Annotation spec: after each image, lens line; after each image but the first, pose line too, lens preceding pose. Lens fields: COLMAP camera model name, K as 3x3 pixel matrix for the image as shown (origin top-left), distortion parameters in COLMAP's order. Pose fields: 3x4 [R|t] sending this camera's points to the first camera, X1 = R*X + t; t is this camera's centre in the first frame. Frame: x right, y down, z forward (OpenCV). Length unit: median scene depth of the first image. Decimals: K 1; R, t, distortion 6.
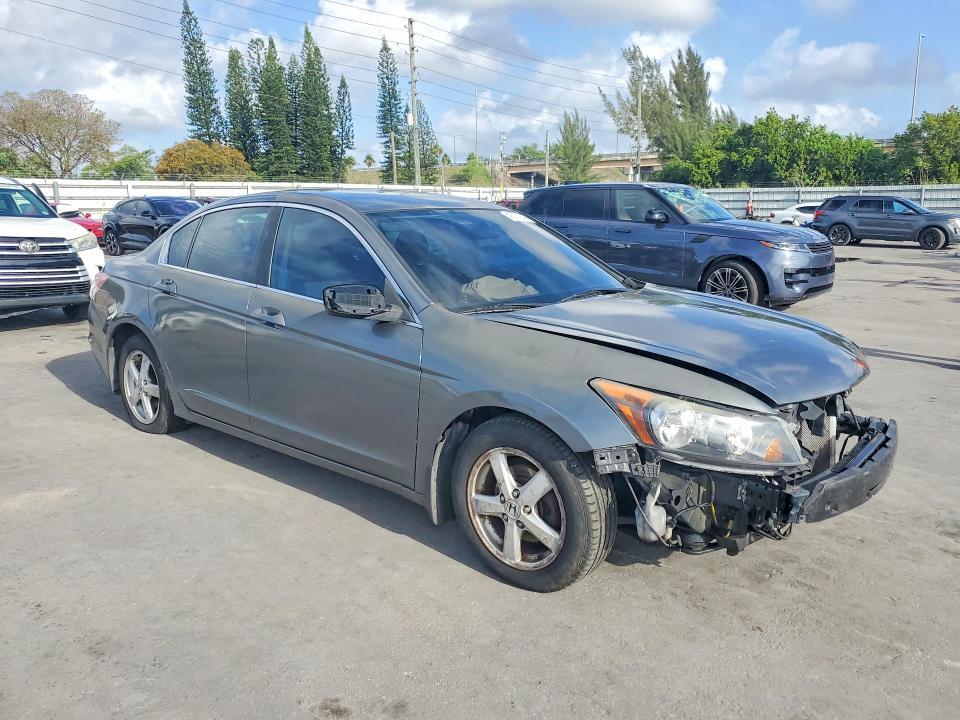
lens RADIAL K [[744.1, 0, 480.0], [0, 744.1, 360.0], [0, 0, 1]] dist [-0.003921, 0.003715]
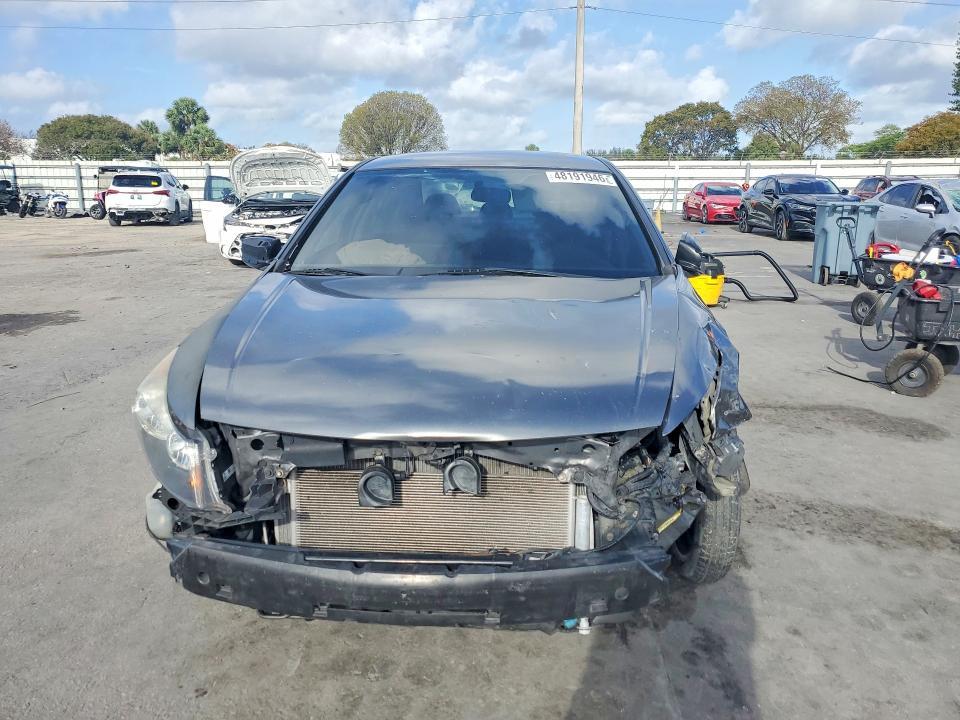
lens RADIAL K [[701.7, 0, 480.0], [0, 701.7, 360.0], [0, 0, 1]] dist [0.060212, 0.000518]
pose [[0.613963, 0.199291, -0.763762, 0.928583], [-0.172385, 0.978099, 0.116644, -0.122727], [0.770281, 0.060047, 0.634871, 0.603659]]
